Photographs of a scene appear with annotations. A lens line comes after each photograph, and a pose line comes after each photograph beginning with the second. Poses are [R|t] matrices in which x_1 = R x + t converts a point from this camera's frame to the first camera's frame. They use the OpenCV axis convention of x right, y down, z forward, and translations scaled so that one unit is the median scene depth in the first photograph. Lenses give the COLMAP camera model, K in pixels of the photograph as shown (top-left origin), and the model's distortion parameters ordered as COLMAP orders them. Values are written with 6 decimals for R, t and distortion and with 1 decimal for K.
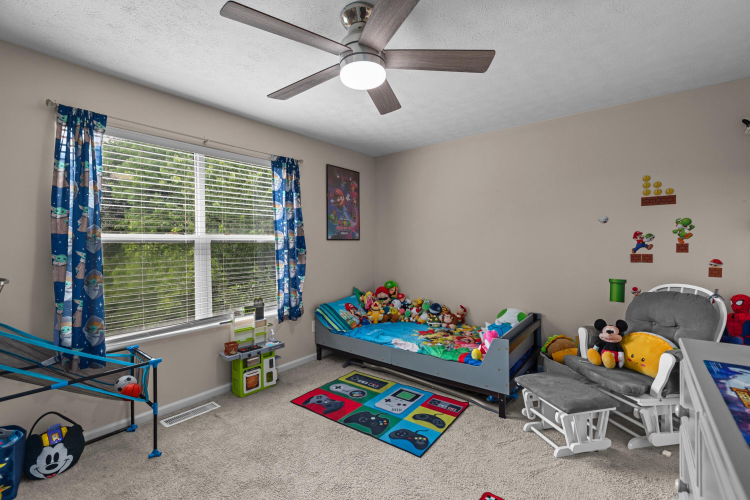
lens RADIAL K [[336.5, 0, 375.0], [0, 336.5, 250.0], [0, 0, 1]] dist [0.000984, -0.000046]
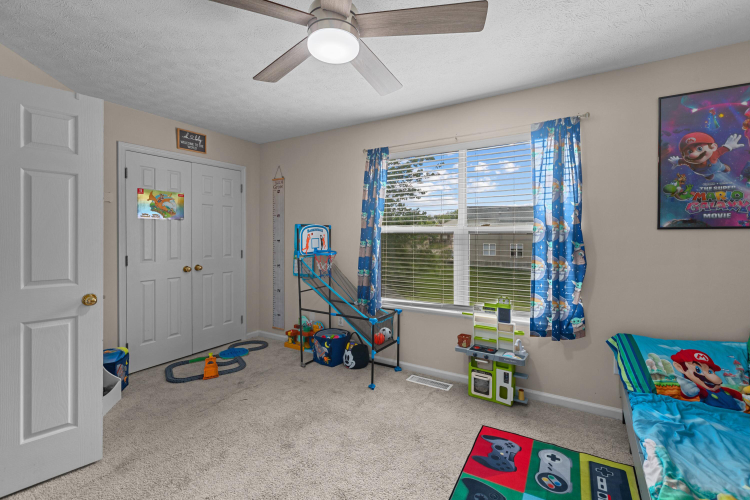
lens RADIAL K [[343.5, 0, 372.6], [0, 343.5, 236.2], [0, 0, 1]] dist [0.001379, 0.000457]
pose [[0.108268, 0.014395, -0.994018, 0.509114], [-0.016778, 0.999779, 0.012651, -0.021109], [0.993980, 0.015308, 0.108485, 0.579578]]
